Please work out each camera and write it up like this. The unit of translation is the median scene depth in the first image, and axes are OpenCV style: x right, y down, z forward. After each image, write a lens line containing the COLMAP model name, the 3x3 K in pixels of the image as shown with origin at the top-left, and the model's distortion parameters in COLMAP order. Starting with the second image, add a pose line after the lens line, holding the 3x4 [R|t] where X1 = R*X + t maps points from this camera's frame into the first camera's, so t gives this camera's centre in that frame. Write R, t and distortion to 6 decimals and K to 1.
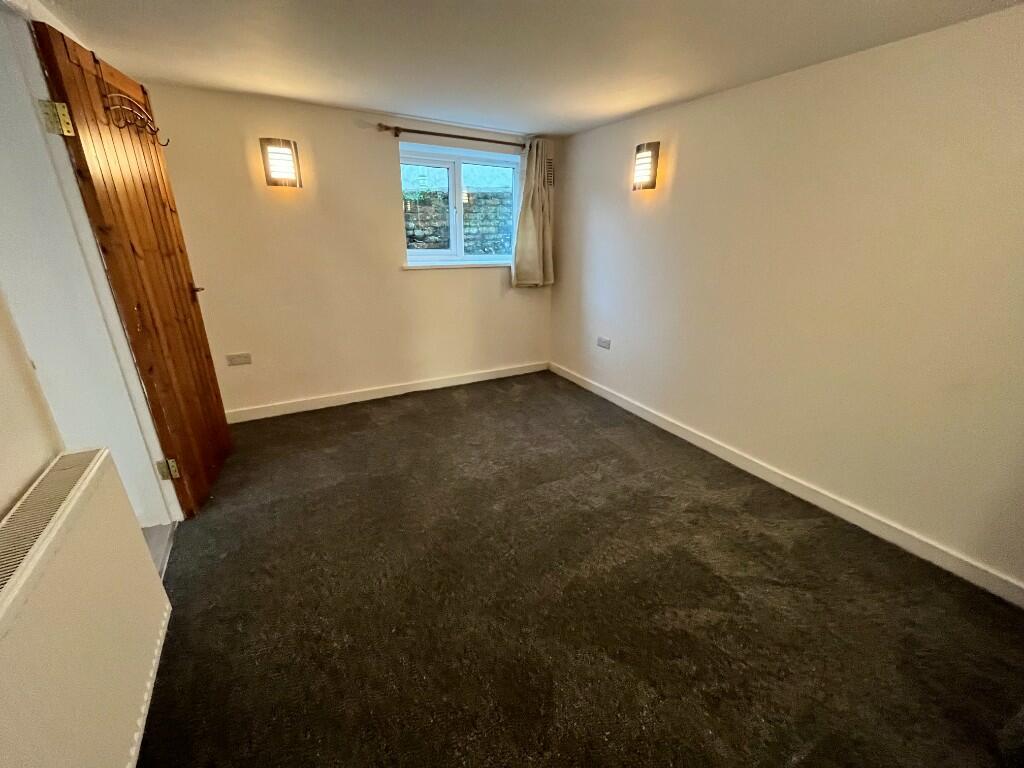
lens RADIAL K [[412.3, 0, 512.0], [0, 412.3, 384.0], [0, 0, 1]] dist [-0.000033, -0.000405]
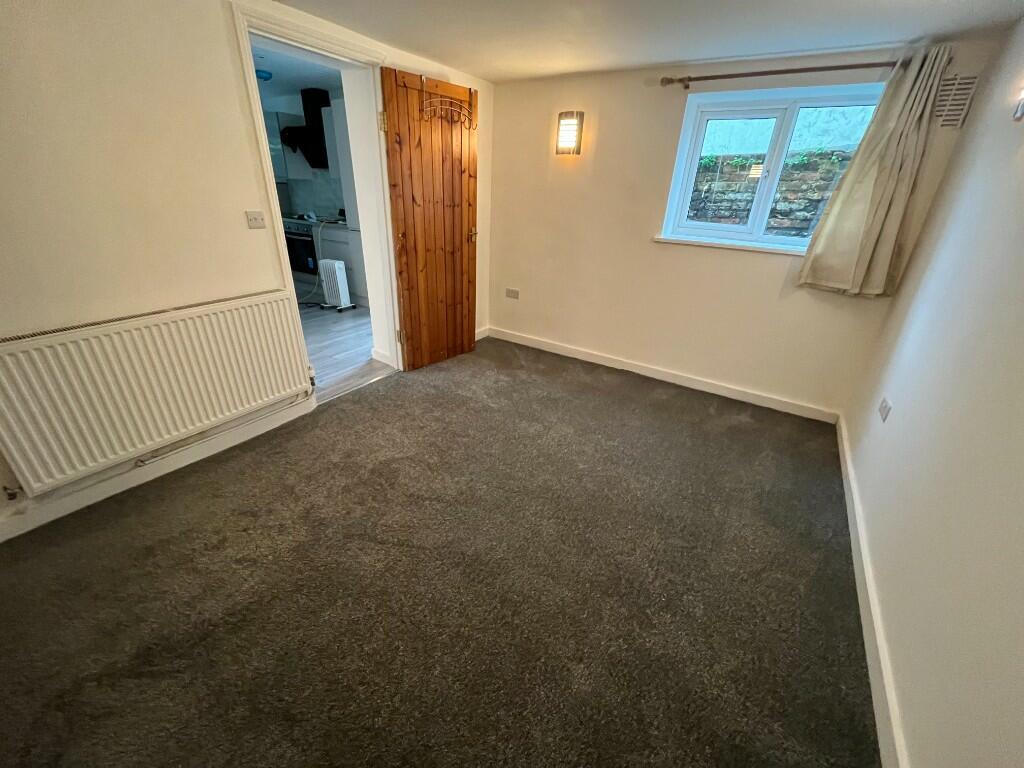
lens RADIAL K [[412.3, 0, 512.0], [0, 412.3, 384.0], [0, 0, 1]] dist [-0.000033, -0.000405]
pose [[0.470699, 0.381901, -0.795358, 0.423996], [-0.341260, 0.910109, 0.235040, -0.090492], [0.813624, 0.160790, 0.558714, 0.264585]]
